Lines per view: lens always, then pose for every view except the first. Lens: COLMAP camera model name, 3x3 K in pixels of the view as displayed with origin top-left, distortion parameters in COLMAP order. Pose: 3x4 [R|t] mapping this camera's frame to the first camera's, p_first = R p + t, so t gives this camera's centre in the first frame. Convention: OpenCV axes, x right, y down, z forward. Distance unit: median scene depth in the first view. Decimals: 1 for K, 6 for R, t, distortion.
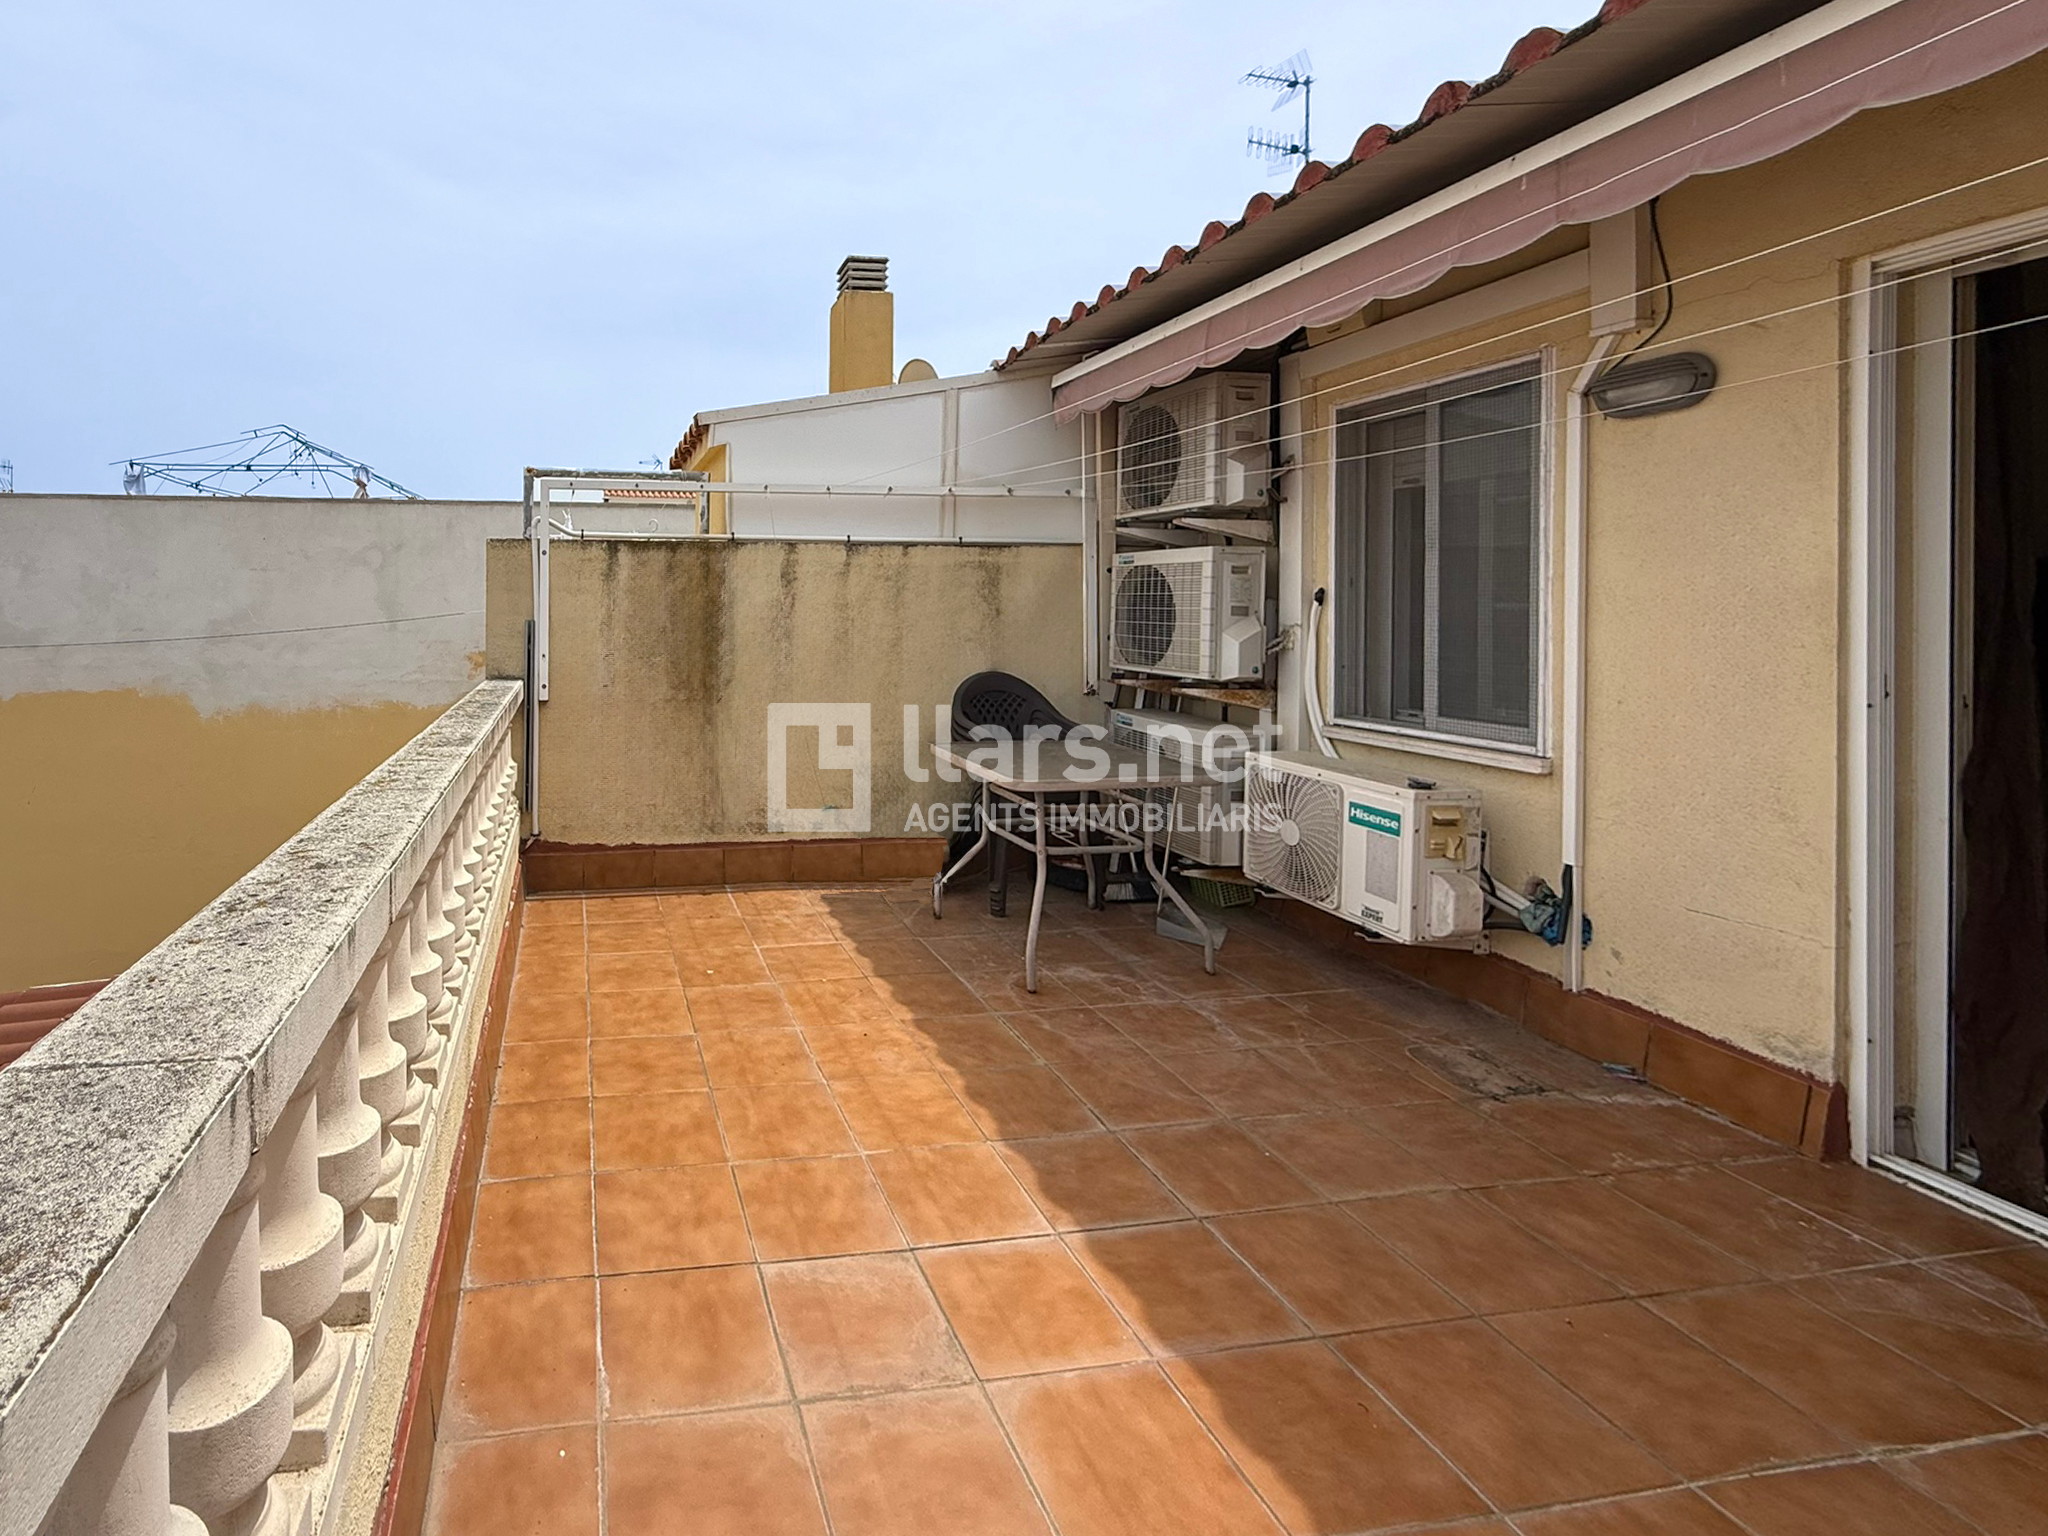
lens RADIAL K [[826.5, 0, 872.2], [0, 826.5, 611.2], [0, 0, 1]] dist [-0.000622, 0.000082]
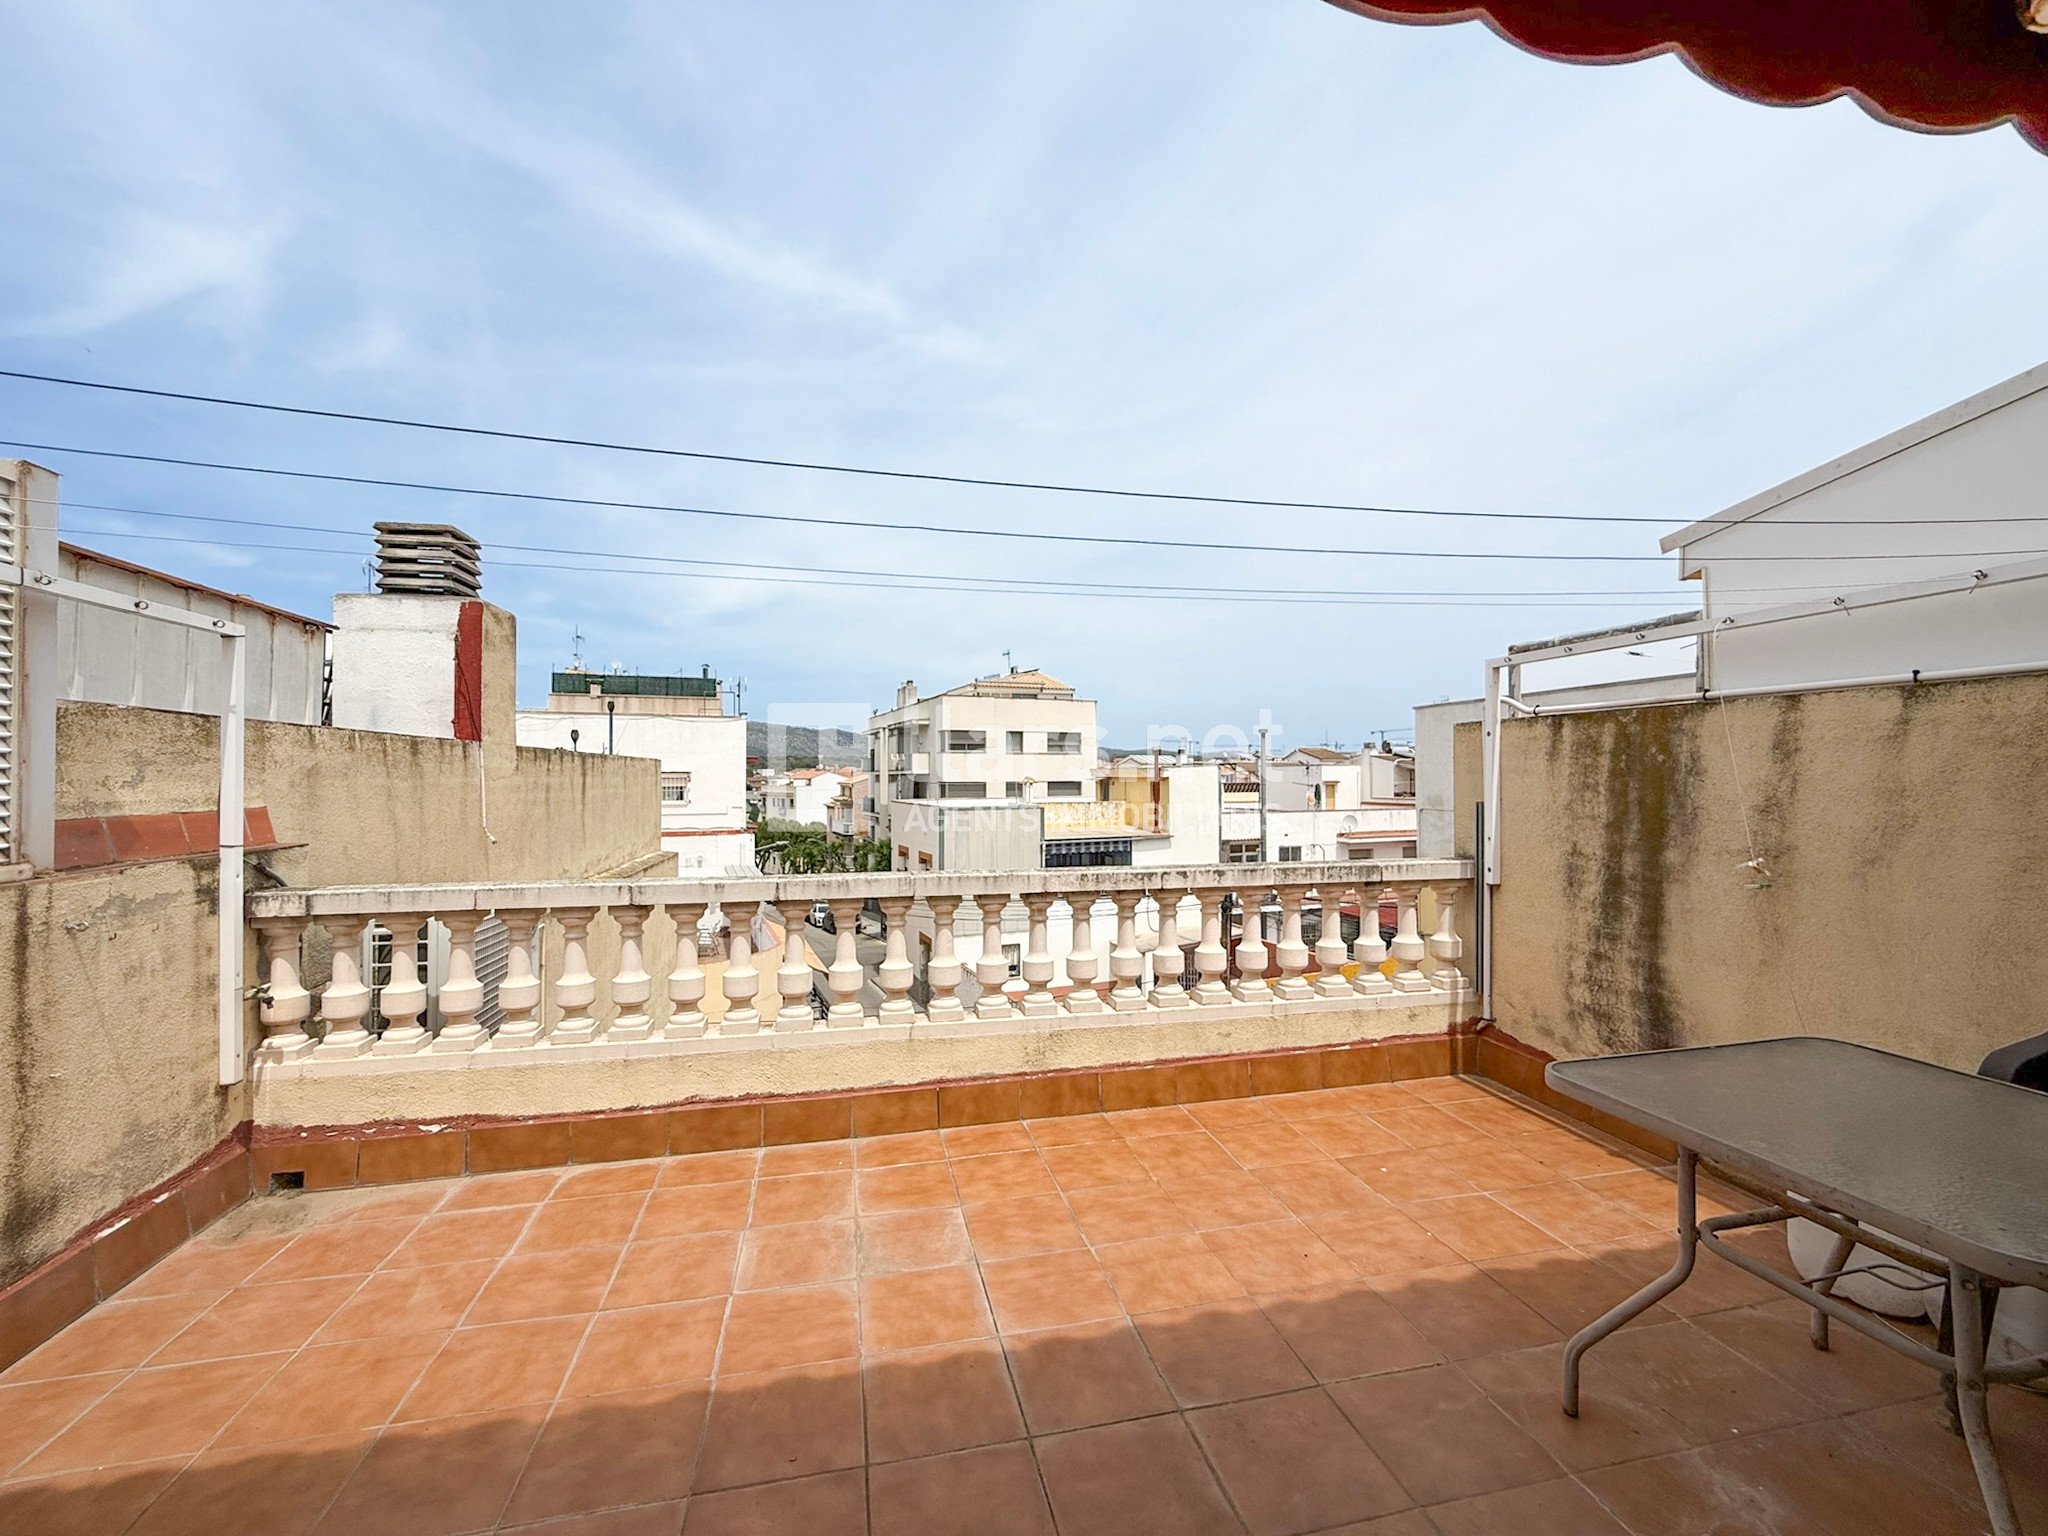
lens RADIAL K [[826.5, 0, 1017.7], [0, 826.5, 774.4], [0, 0, 1]] dist [-0.000622, 0.000082]
pose [[0.073755, -0.004469, -0.997266, 0.529896], [-0.005516, 0.999973, -0.004889, -0.014031], [0.997261, 0.005862, 0.073729, 0.355032]]
